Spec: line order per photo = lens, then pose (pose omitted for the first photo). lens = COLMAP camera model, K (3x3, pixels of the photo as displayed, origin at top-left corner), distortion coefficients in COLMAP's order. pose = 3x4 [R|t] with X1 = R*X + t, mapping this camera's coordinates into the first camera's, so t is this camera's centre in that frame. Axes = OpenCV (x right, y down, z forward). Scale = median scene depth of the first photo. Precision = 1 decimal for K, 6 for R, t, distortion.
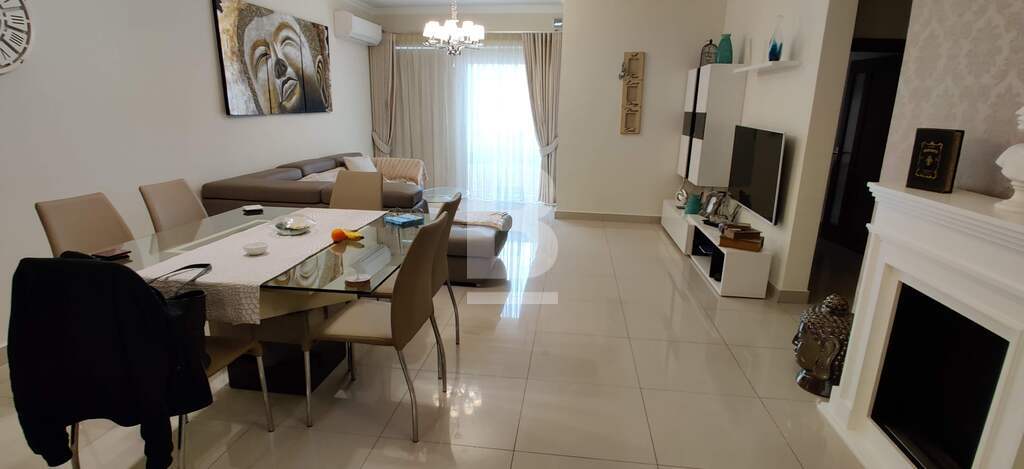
lens RADIAL K [[506.2, 0, 509.3], [0, 506.2, 241.9], [0, 0, 1]] dist [-0.010870, -0.008614]
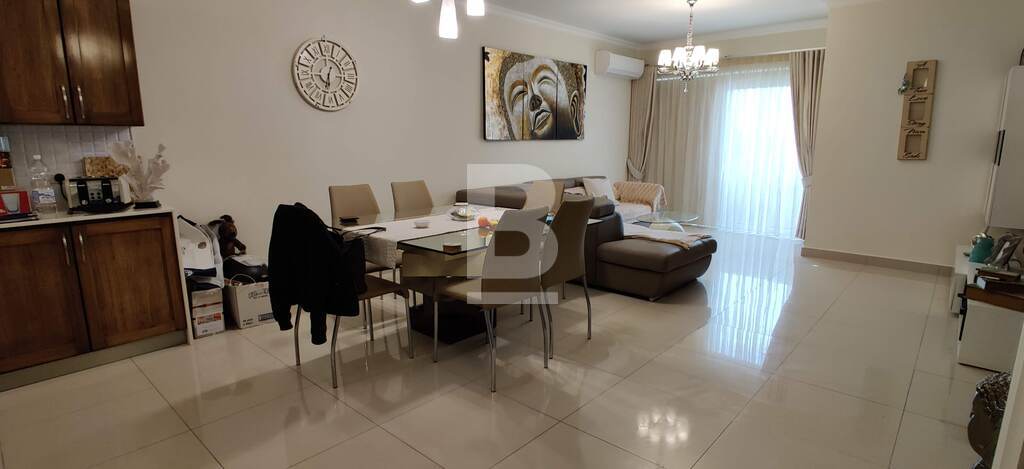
lens RADIAL K [[506.2, 0, 504.4], [0, 506.2, 237.5], [0, 0, 1]] dist [-0.010870, -0.008614]
pose [[0.820543, 0.091197, -0.564263, 0.192370], [-0.135138, 0.990155, -0.036485, 0.029010], [0.555380, 0.106191, 0.824789, -0.006501]]
